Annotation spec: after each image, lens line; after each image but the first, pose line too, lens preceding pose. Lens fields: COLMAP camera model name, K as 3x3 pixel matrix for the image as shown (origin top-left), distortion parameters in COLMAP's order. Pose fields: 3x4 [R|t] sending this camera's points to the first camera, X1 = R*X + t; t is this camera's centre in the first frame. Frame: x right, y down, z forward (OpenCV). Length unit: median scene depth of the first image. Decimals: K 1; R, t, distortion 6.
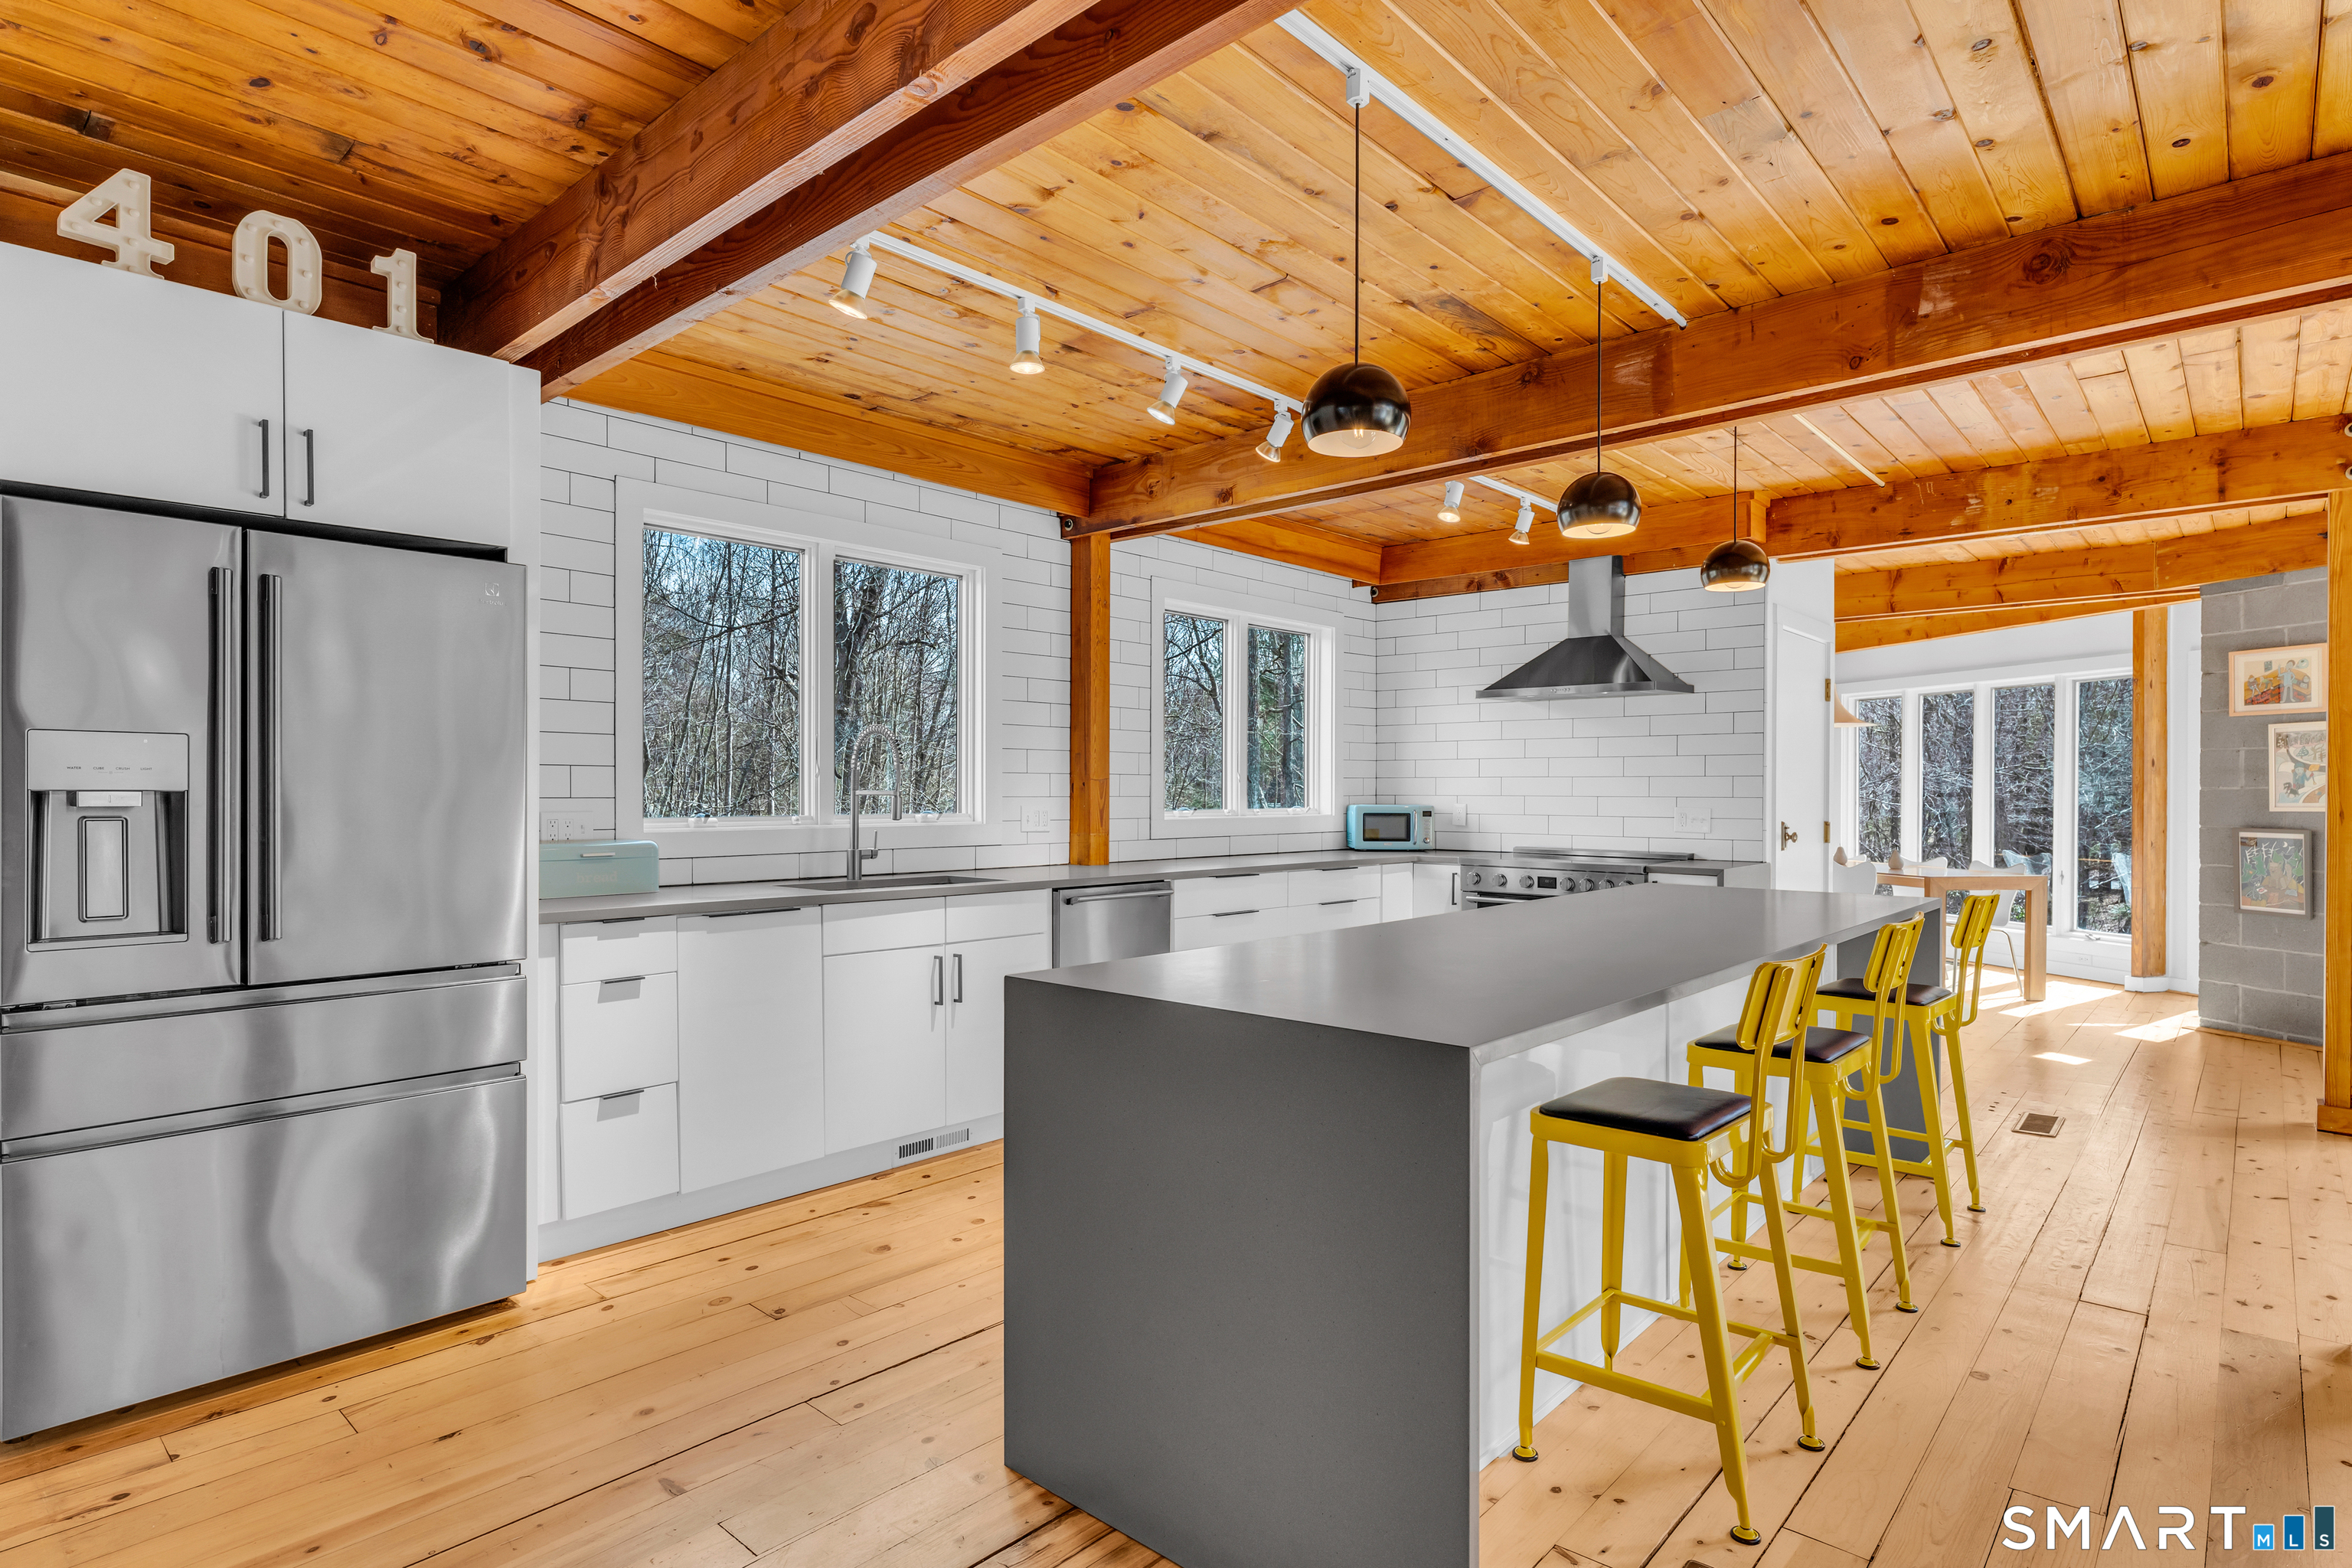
lens RADIAL K [[1210.0, 0, 1176.0], [0, 1210.0, 784.0], [0, 0, 1]] dist [0.003362, 0.001248]
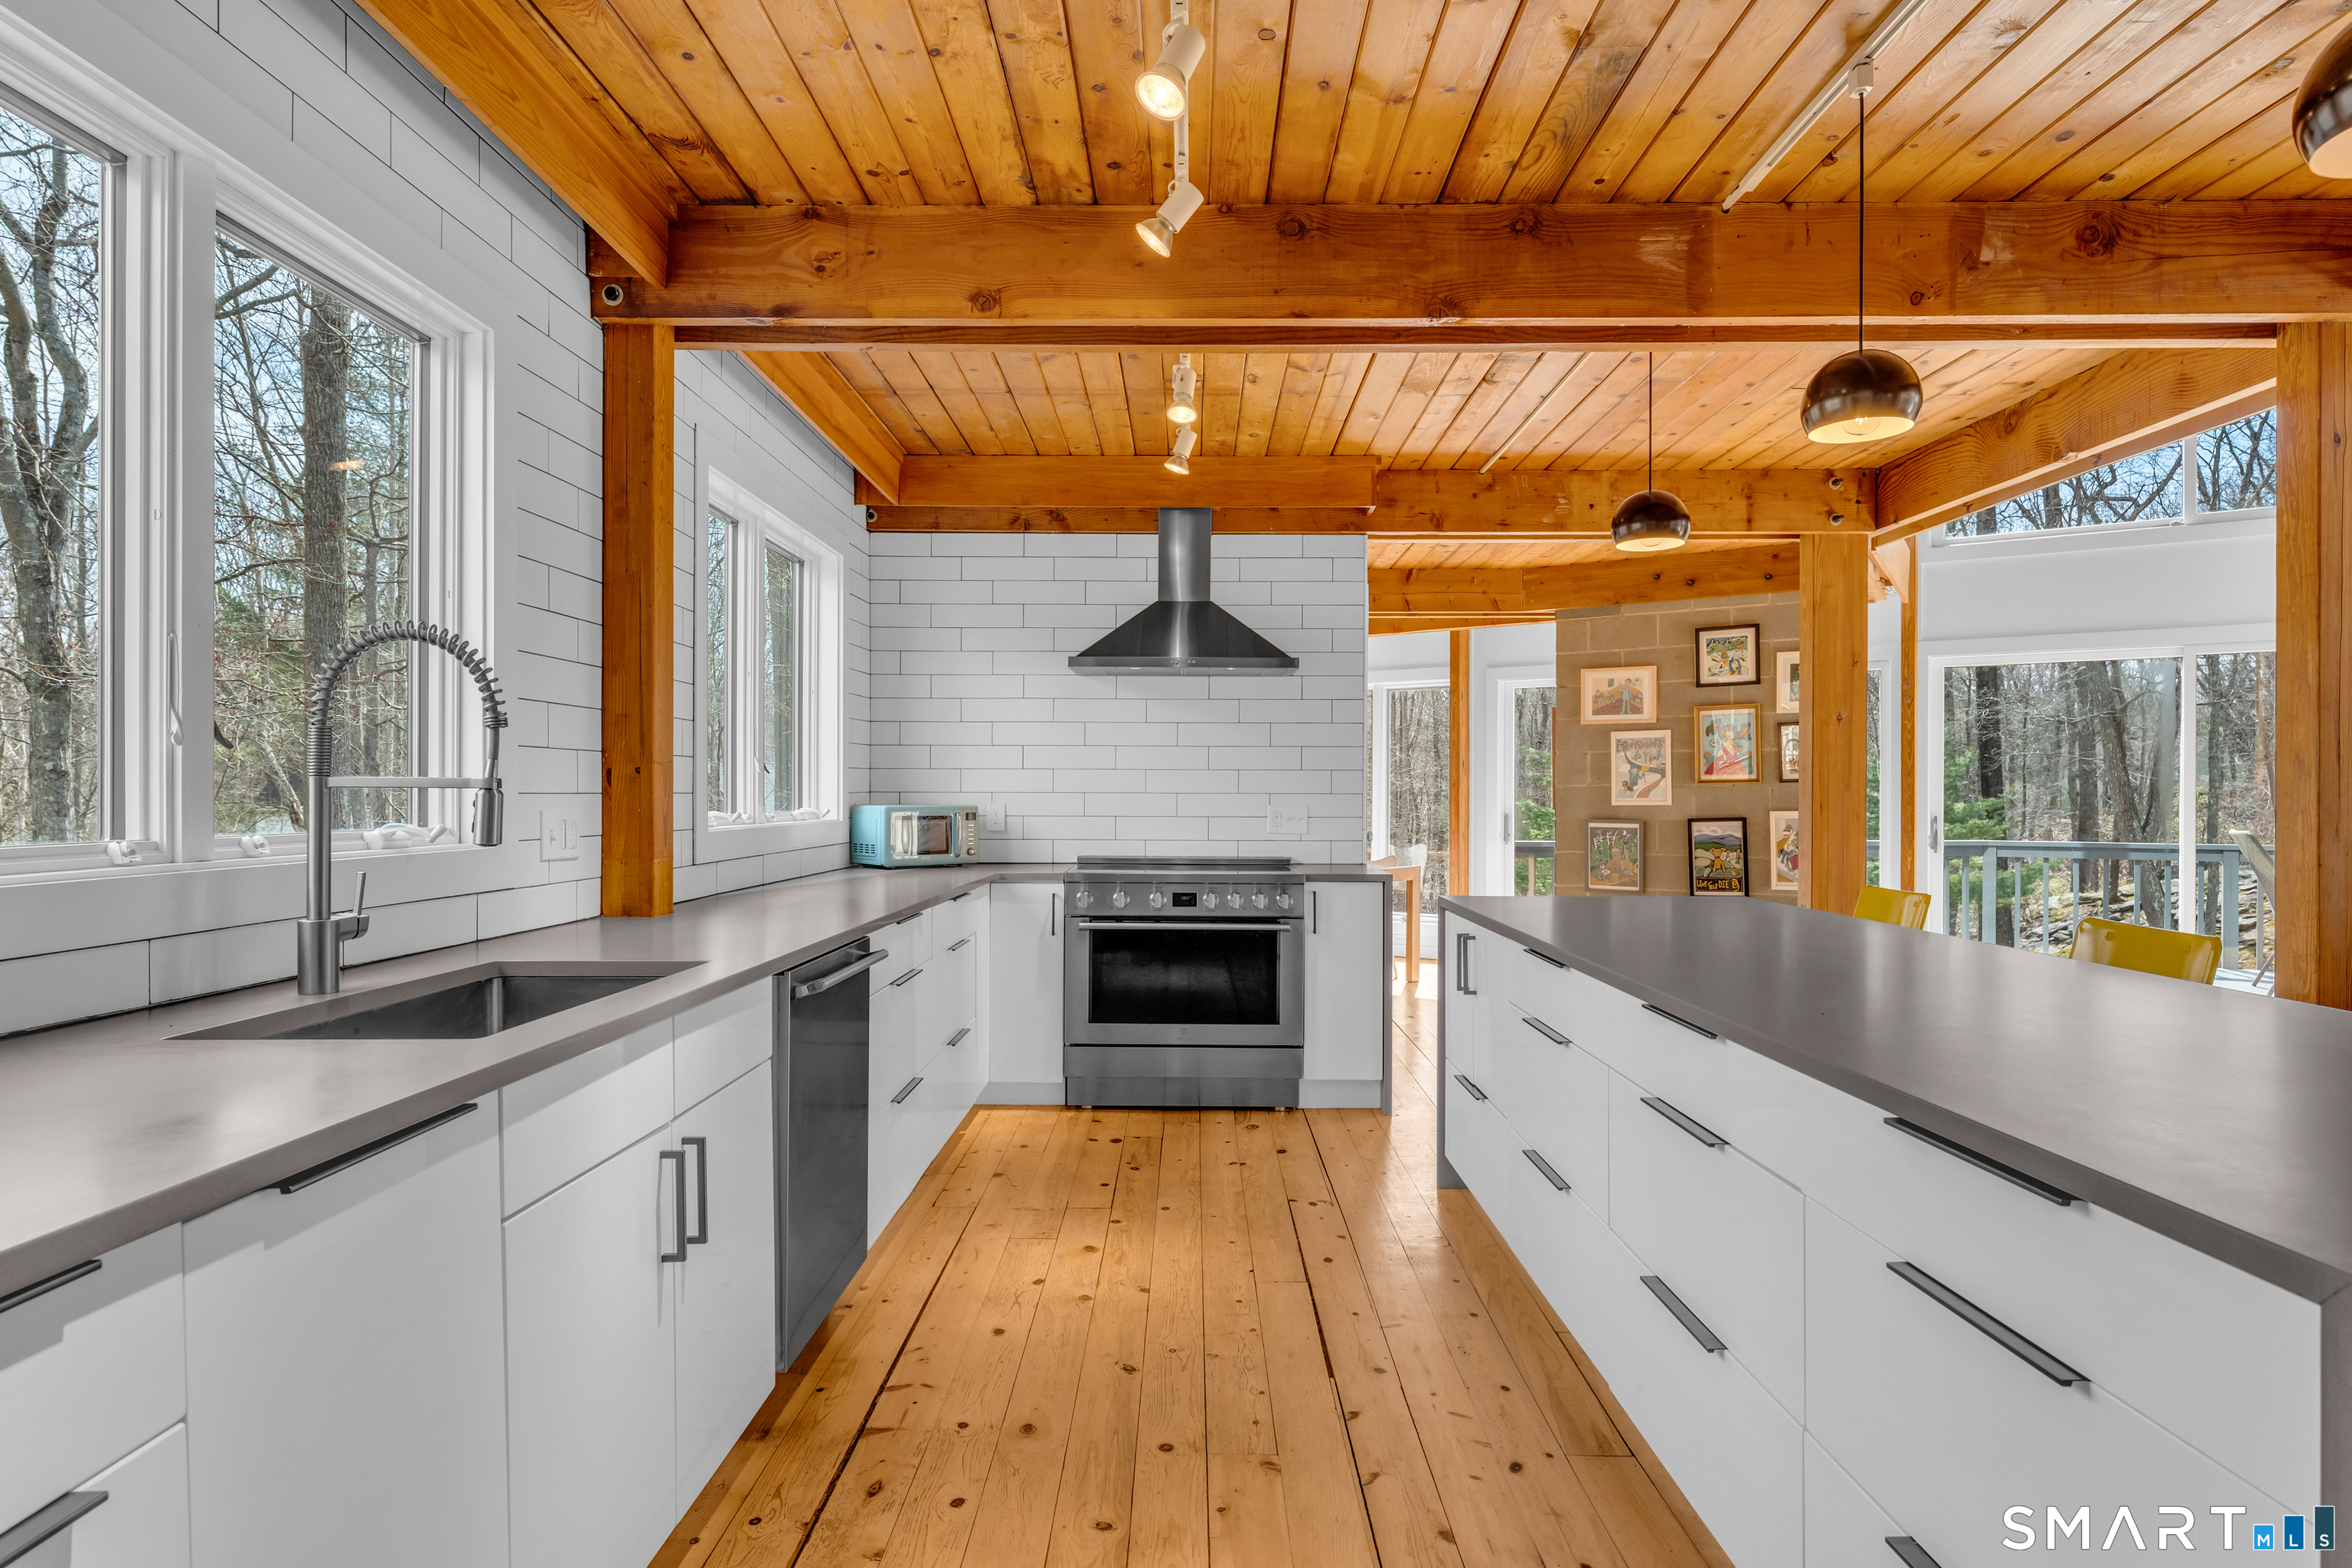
lens RADIAL K [[1271.3, 0, 1176.0], [0, 1271.3, 784.0], [0, 0, 1]] dist [0.002567, -0.000907]
pose [[0.747875, 0.004232, 0.663826, -0.267037], [-0.004123, 0.999990, -0.001730, 0.006310], [-0.663827, -0.001443, 0.747885, 0.385769]]
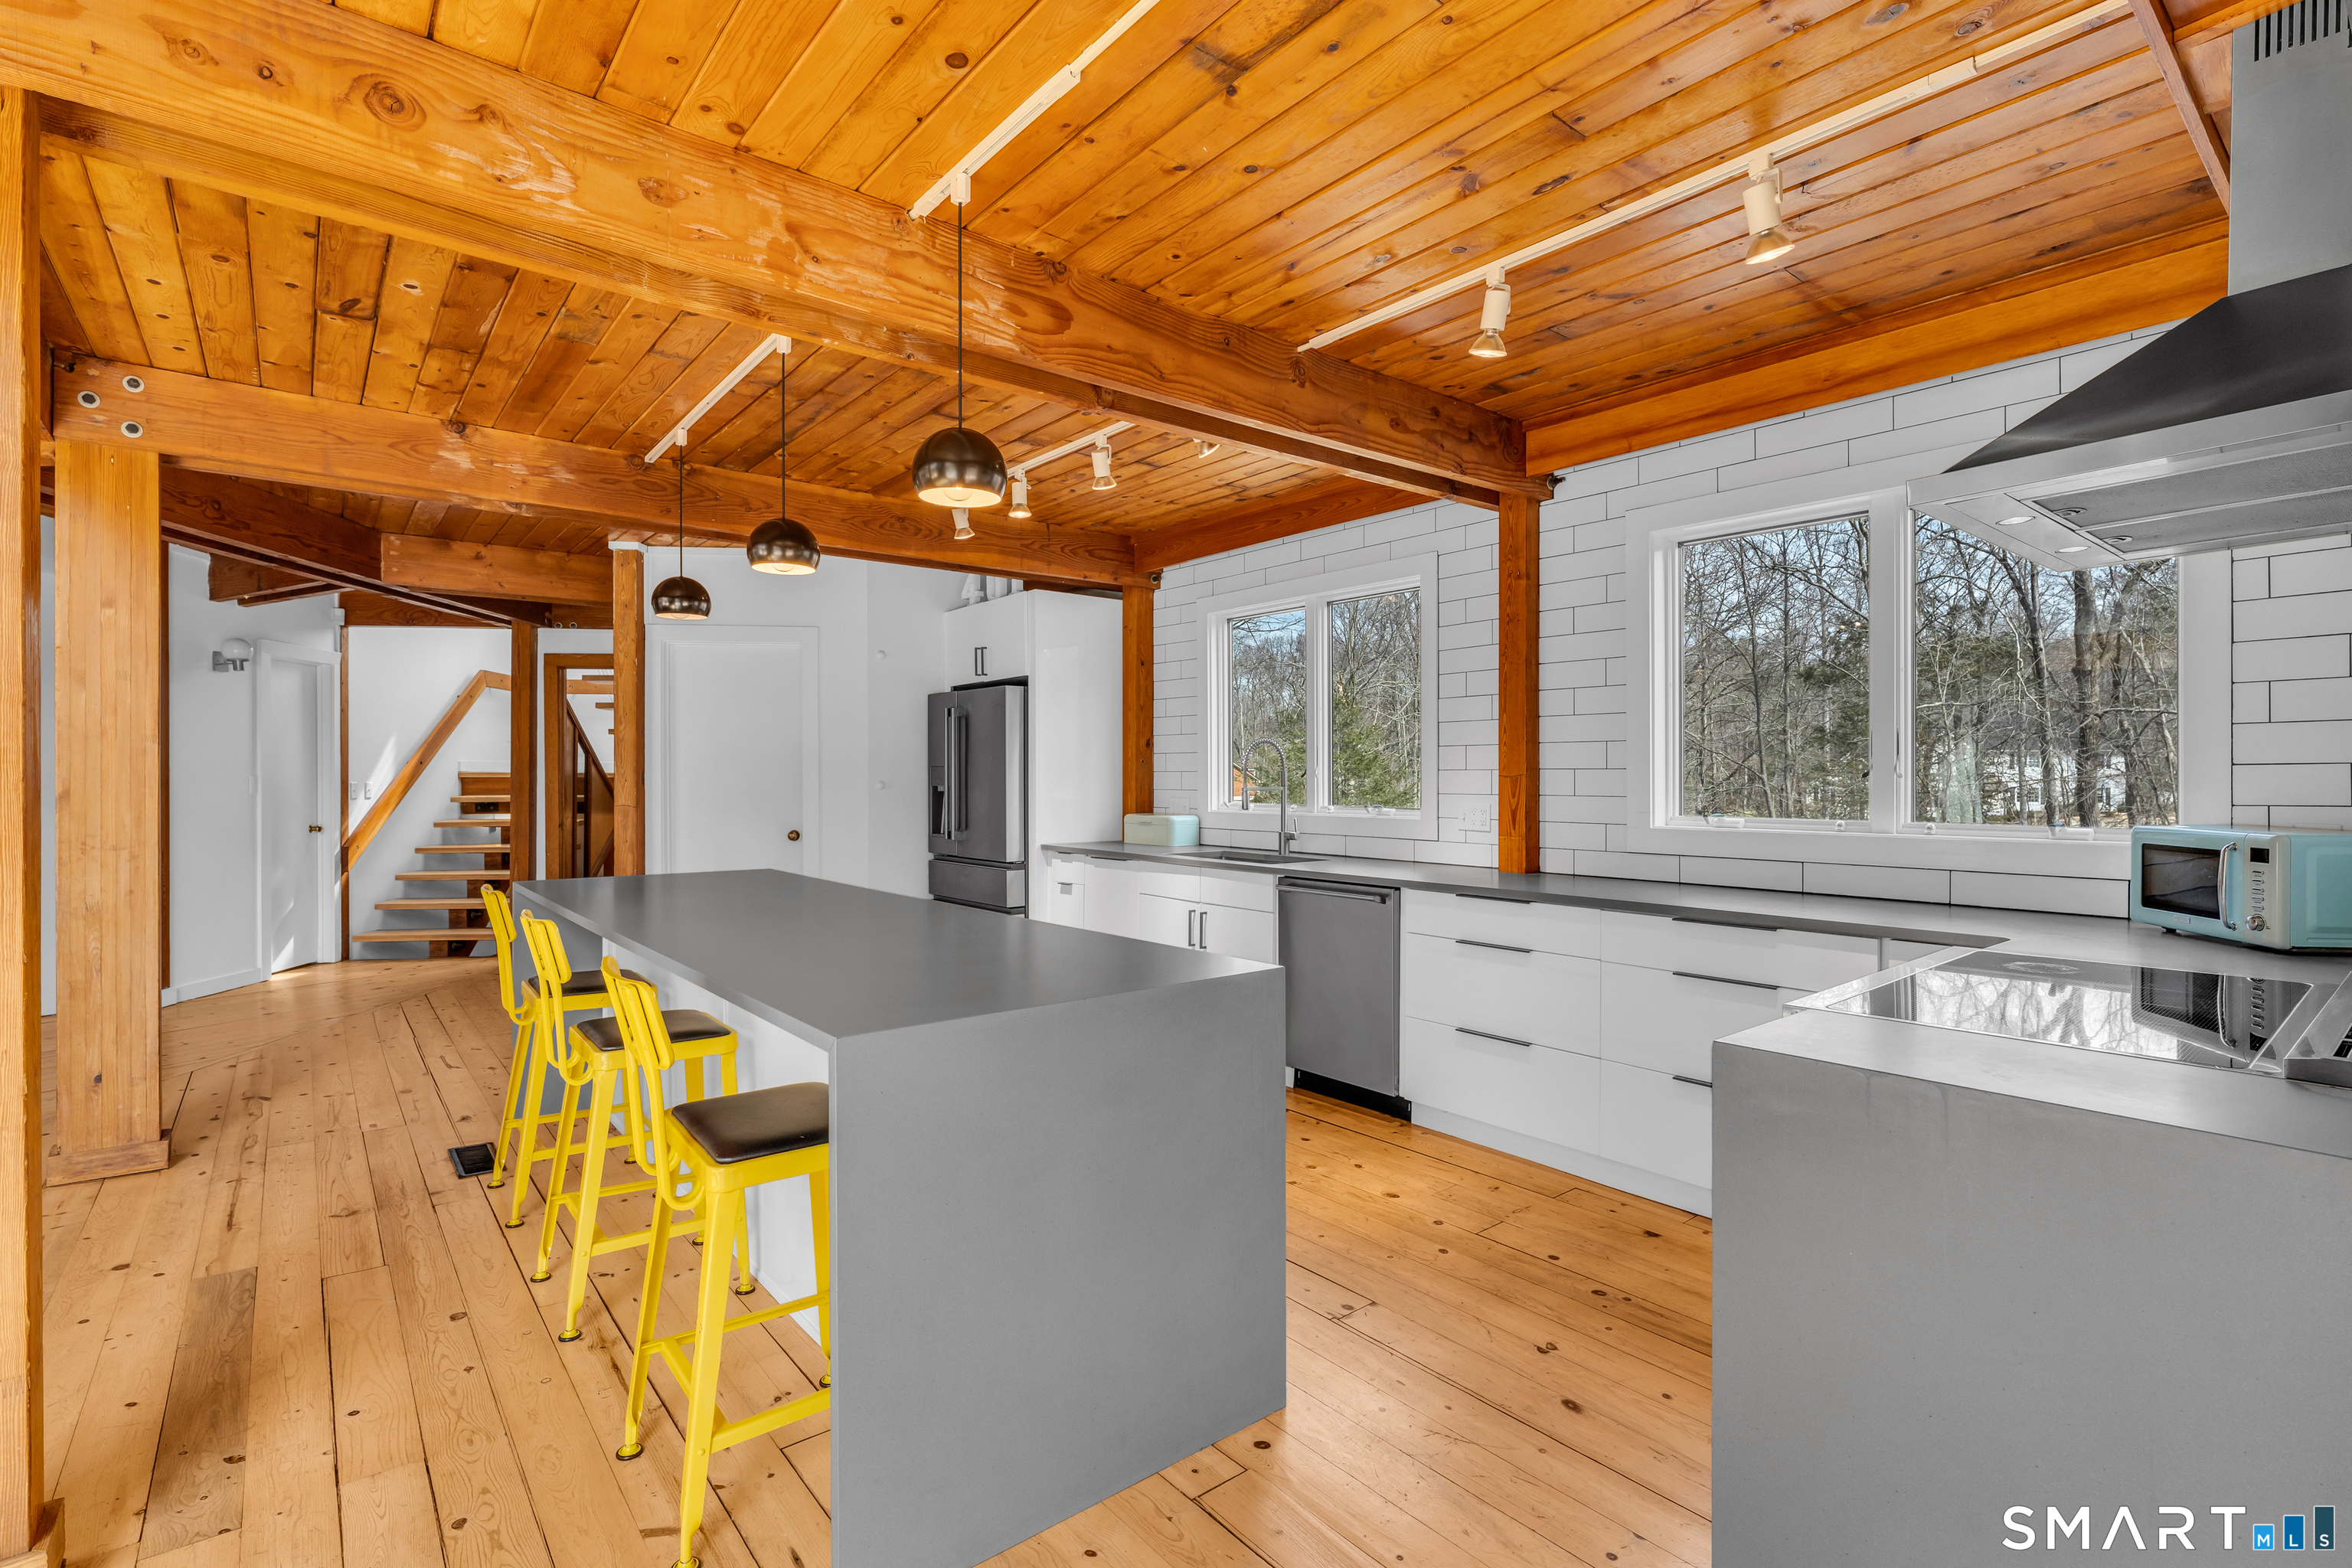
lens RADIAL K [[1061.2, 0, 1176.0], [0, 1061.2, 784.0], [0, 0, 1]] dist [0.000109, -0.000388]
pose [[-0.144698, 0.006370, -0.989455, 0.718148], [0.009355, 0.999943, 0.005070, -0.004210], [0.989432, -0.008522, -0.144749, 0.842958]]
